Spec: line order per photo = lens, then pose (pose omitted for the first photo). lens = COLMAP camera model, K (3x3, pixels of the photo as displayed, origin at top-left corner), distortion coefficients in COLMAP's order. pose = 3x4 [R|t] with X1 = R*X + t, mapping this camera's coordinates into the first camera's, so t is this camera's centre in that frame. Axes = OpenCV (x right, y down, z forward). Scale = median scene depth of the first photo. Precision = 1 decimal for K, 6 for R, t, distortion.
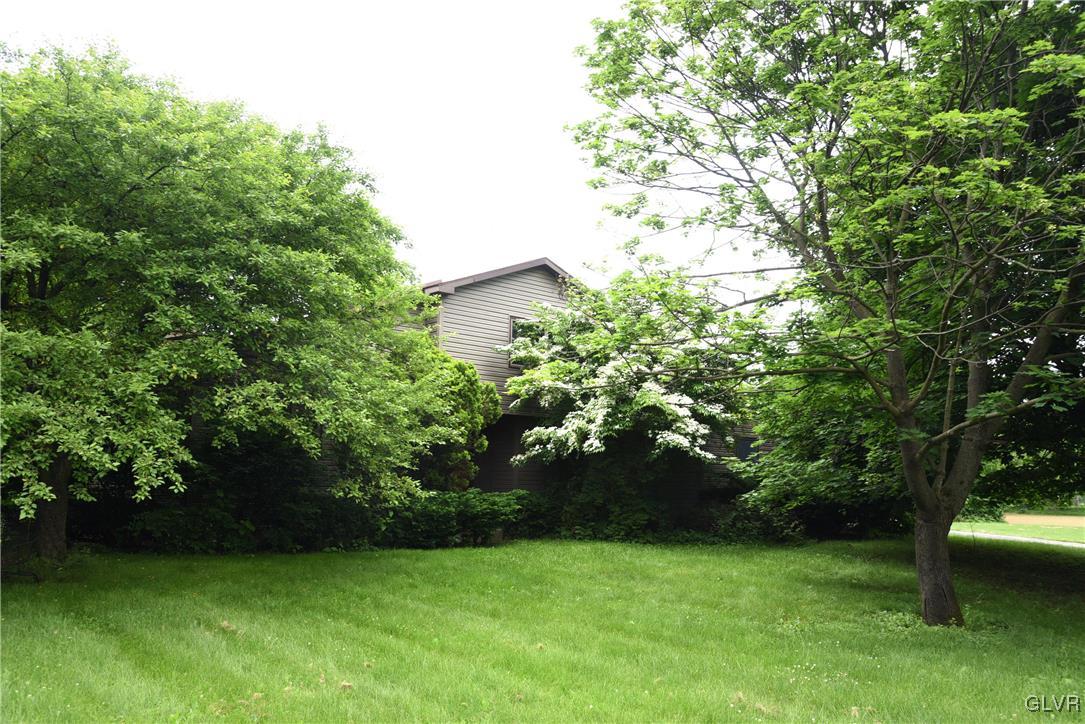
lens RADIAL K [[917.2, 0, 545.0], [0, 917.2, 359.5], [0, 0, 1]] dist [-0.020836, -0.004575]
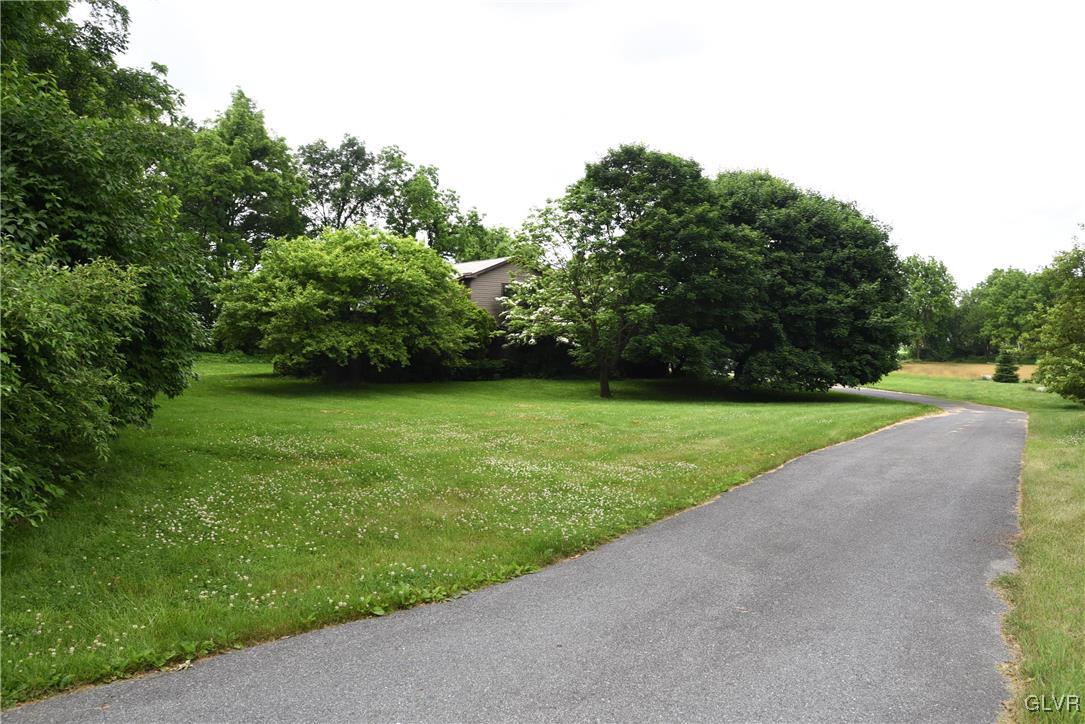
lens RADIAL K [[917.2, 0, 542.6], [0, 917.2, 363.7], [0, 0, 1]] dist [-0.020836, -0.004575]
pose [[0.999009, -0.006152, -0.044073, 0.199285], [0.013420, 0.985939, 0.166564, -0.279142], [0.042428, -0.166991, 0.985045, -1.570295]]
